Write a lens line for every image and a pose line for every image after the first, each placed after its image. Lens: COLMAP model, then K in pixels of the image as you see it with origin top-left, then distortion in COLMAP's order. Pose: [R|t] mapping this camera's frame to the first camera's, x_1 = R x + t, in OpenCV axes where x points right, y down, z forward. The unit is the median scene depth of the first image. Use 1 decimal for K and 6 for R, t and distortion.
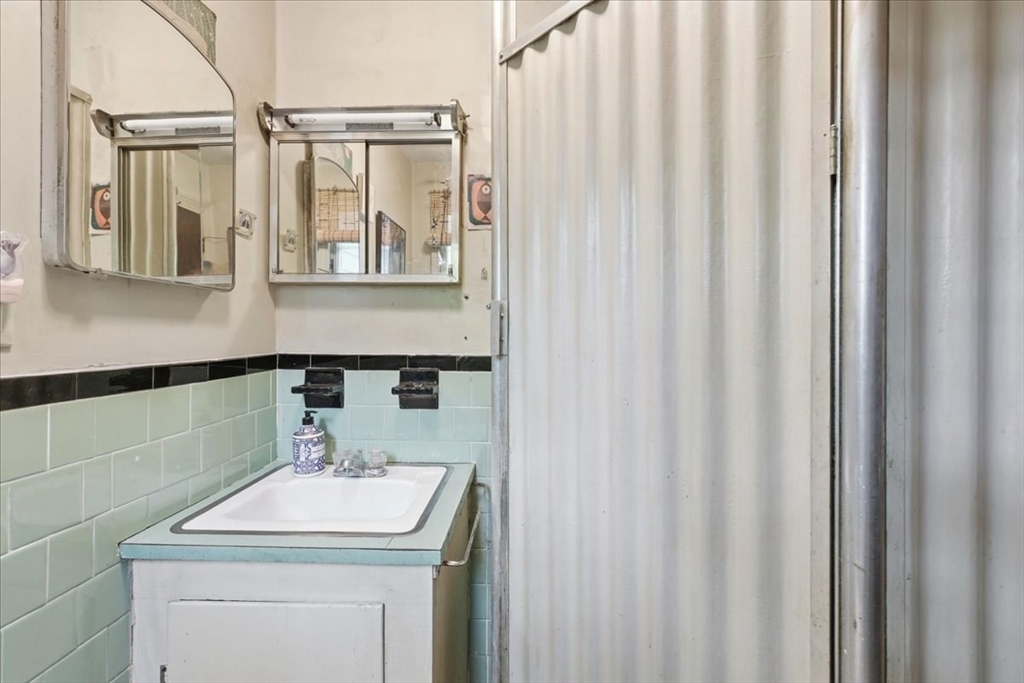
lens RADIAL K [[453.2, 0, 513.9], [0, 453.2, 326.2], [0, 0, 1]] dist [0.004021, 0.000370]
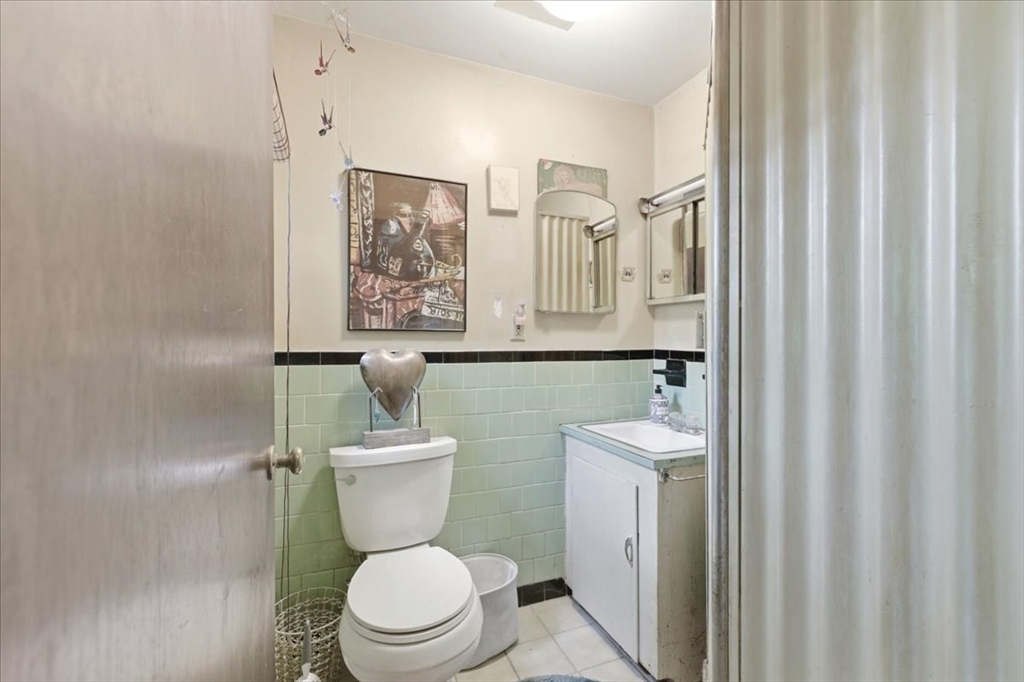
lens RADIAL K [[432.6, 0, 506.4], [0, 432.6, 339.4], [0, 0, 1]] dist [0.002302, 0.000118]
pose [[0.392368, 0.005761, -0.919790, 0.727436], [0.011179, 0.999877, 0.011032, 0.003525], [0.919741, -0.014611, 0.392255, -0.086282]]
